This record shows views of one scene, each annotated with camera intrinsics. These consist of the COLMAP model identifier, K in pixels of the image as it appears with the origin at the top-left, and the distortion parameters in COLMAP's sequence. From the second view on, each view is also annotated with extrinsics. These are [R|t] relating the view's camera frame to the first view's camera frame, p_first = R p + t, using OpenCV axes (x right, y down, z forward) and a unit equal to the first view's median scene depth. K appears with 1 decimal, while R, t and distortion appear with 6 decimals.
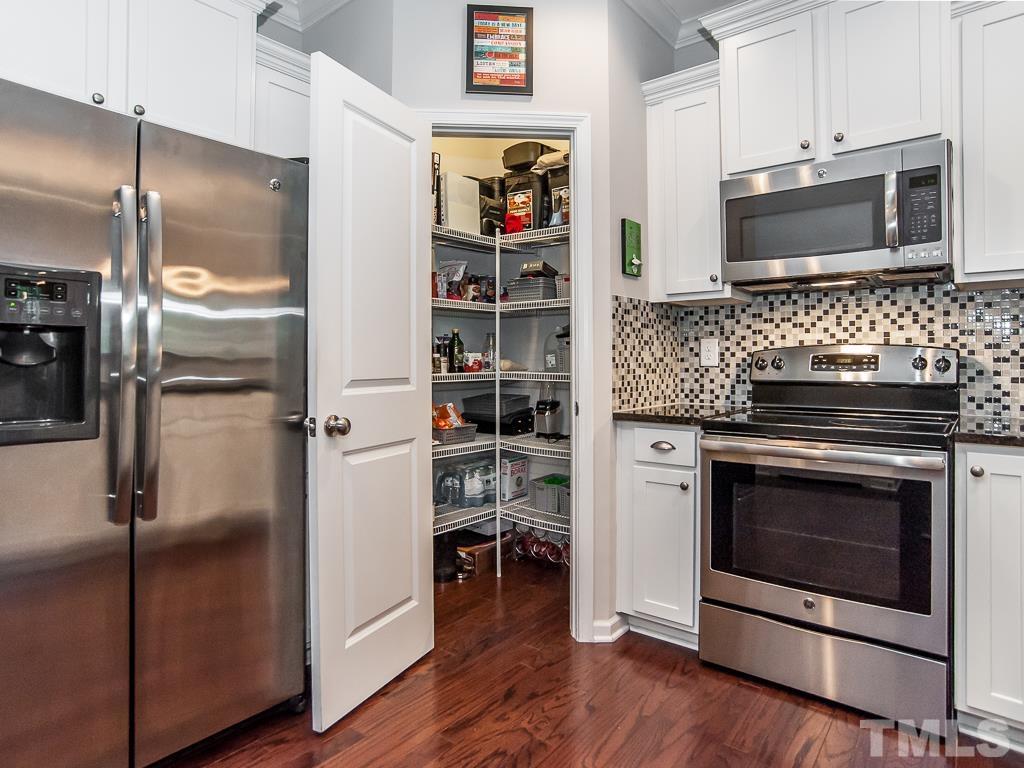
lens RADIAL K [[585.8, 0, 496.6], [0, 585.8, 374.3], [0, 0, 1]] dist [-0.082867, 0.050855]
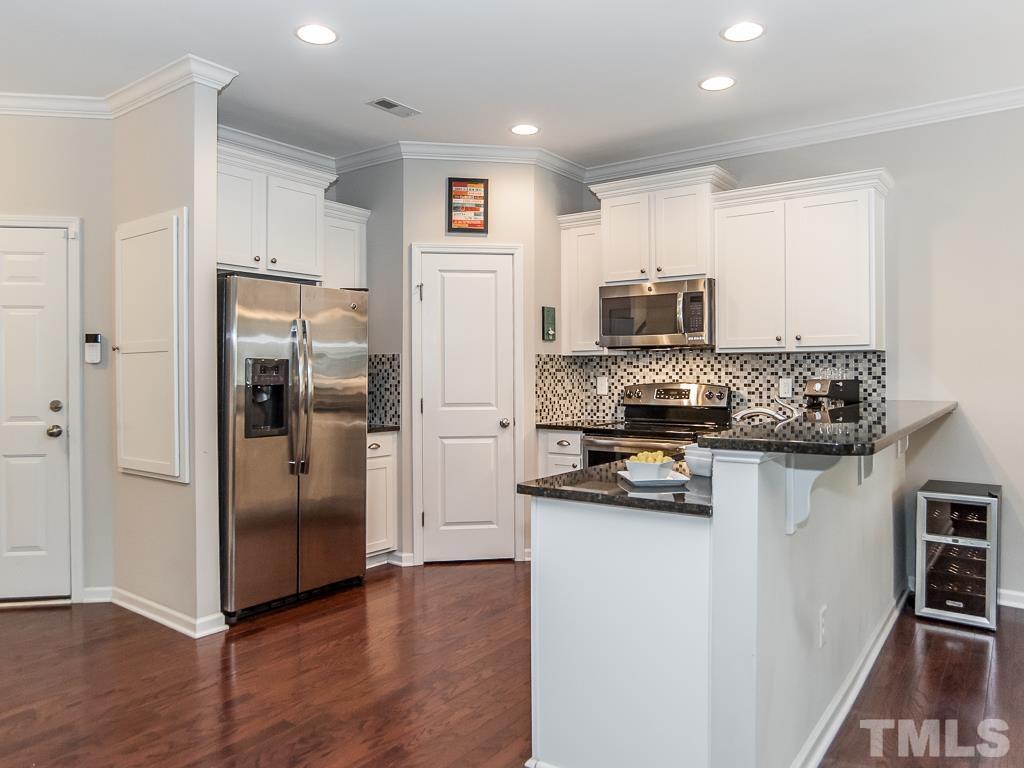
lens RADIAL K [[702.7, 0, 512.0], [0, 702.7, 384.0], [0, 0, 1]] dist [-0.000606, -0.000105]
pose [[0.996660, -0.002224, 0.081629, -0.033048], [0.002617, 0.999985, -0.004707, -0.038980], [-0.081617, 0.004905, 0.996652, -0.971186]]
